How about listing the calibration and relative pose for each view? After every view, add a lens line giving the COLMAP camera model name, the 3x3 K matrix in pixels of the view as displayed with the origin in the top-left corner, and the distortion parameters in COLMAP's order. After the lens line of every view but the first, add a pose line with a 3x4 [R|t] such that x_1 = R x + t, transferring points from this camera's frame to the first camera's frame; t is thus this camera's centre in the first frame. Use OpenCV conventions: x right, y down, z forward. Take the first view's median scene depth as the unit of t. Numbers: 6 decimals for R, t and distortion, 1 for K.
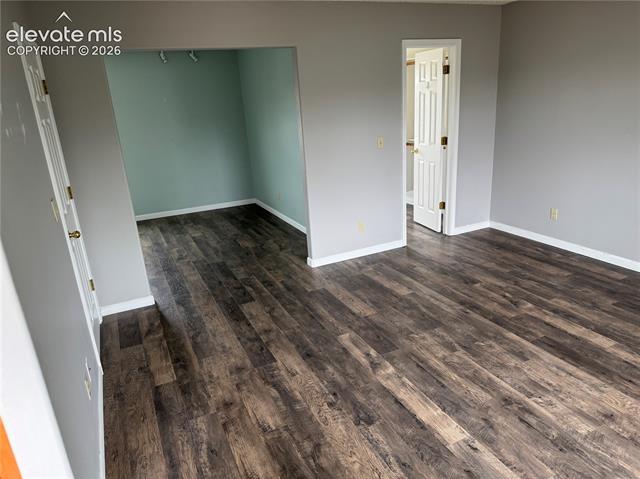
lens RADIAL K [[448.3, 0, 319.6], [0, 448.3, 239.1], [0, 0, 1]] dist [0.007956, -0.018630]
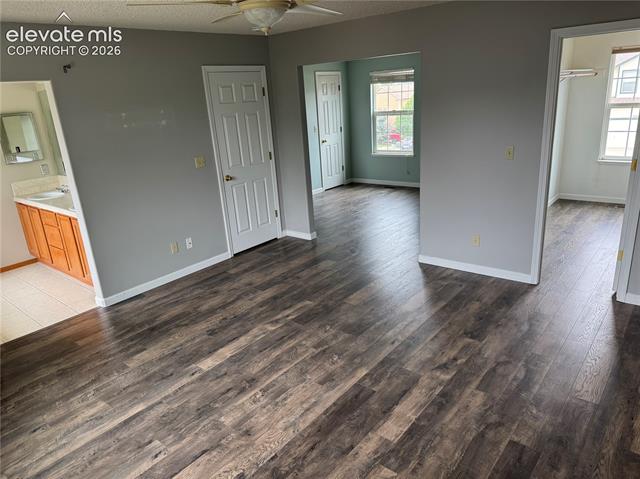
lens RADIAL K [[448.3, 0, 318.8], [0, 448.3, 240.1], [0, 0, 1]] dist [0.007956, -0.018630]
pose [[0.432057, 0.315096, -0.845010, 1.087889], [-0.245686, 0.942662, 0.225889, -0.235820], [0.867736, 0.110010, 0.484698, 0.426612]]
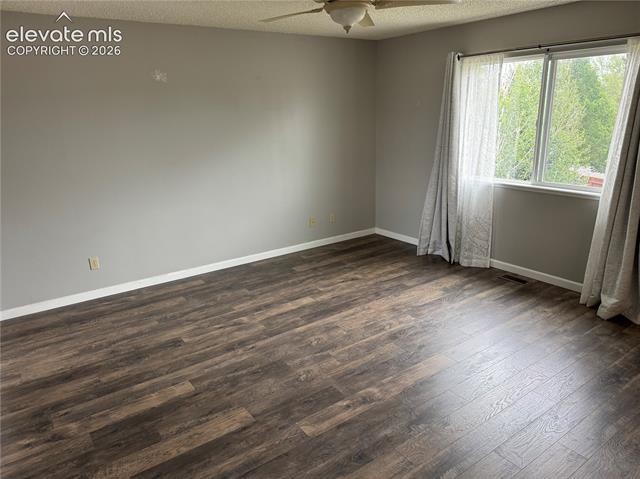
lens RADIAL K [[448.3, 0, 321.5], [0, 448.3, 238.8], [0, 0, 1]] dist [0.007956, -0.018630]
pose [[-0.189328, -0.192027, 0.962954, -0.615494], [0.341035, 0.906781, 0.247876, -0.248895], [-0.920788, 0.375331, -0.106191, 0.973479]]
